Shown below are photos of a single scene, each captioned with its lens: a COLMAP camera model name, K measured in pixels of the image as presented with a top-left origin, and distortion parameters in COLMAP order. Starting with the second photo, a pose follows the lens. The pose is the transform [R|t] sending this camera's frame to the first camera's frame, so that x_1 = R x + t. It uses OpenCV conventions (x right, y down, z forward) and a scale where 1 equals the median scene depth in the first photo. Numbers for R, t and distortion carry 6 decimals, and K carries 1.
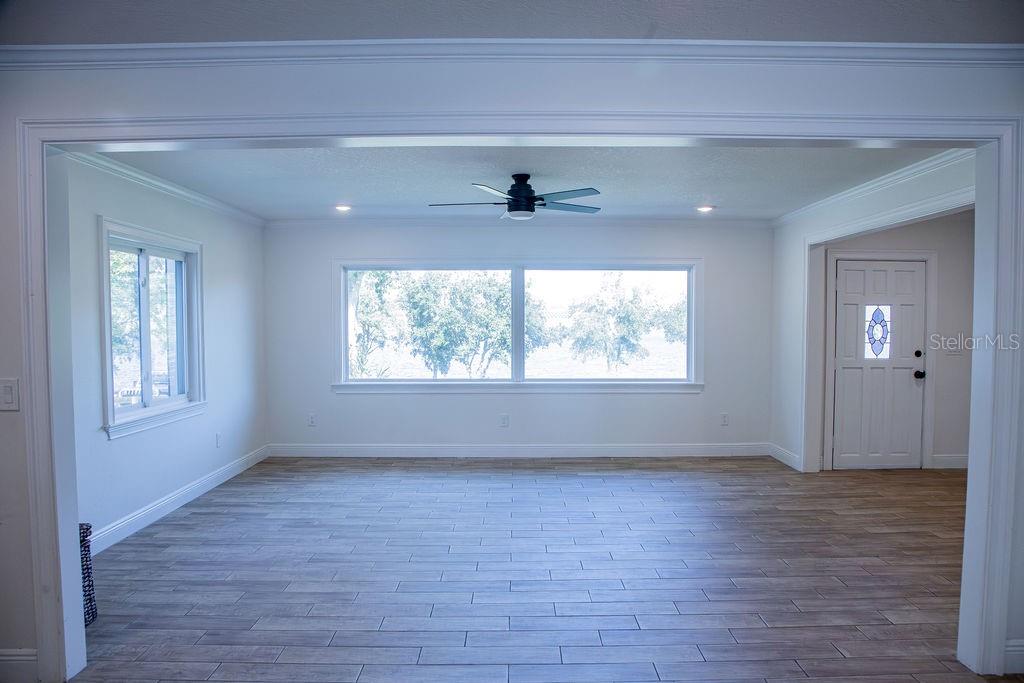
lens RADIAL K [[710.8, 0, 508.0], [0, 710.8, 347.9], [0, 0, 1]] dist [-0.120384, 0.071537]
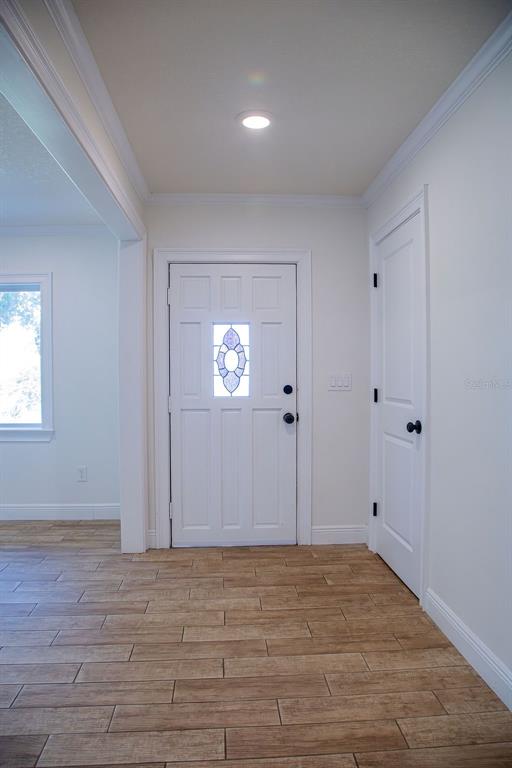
lens RADIAL K [[520.8, 0, 255.0], [0, 520.8, 394.2], [0, 0, 1]] dist [-0.126644, 0.057738]
pose [[0.998042, -0.007887, 0.062051, 0.525783], [0.008173, 0.999957, -0.004366, 0.015458], [-0.062014, 0.004864, 0.998063, 0.446104]]
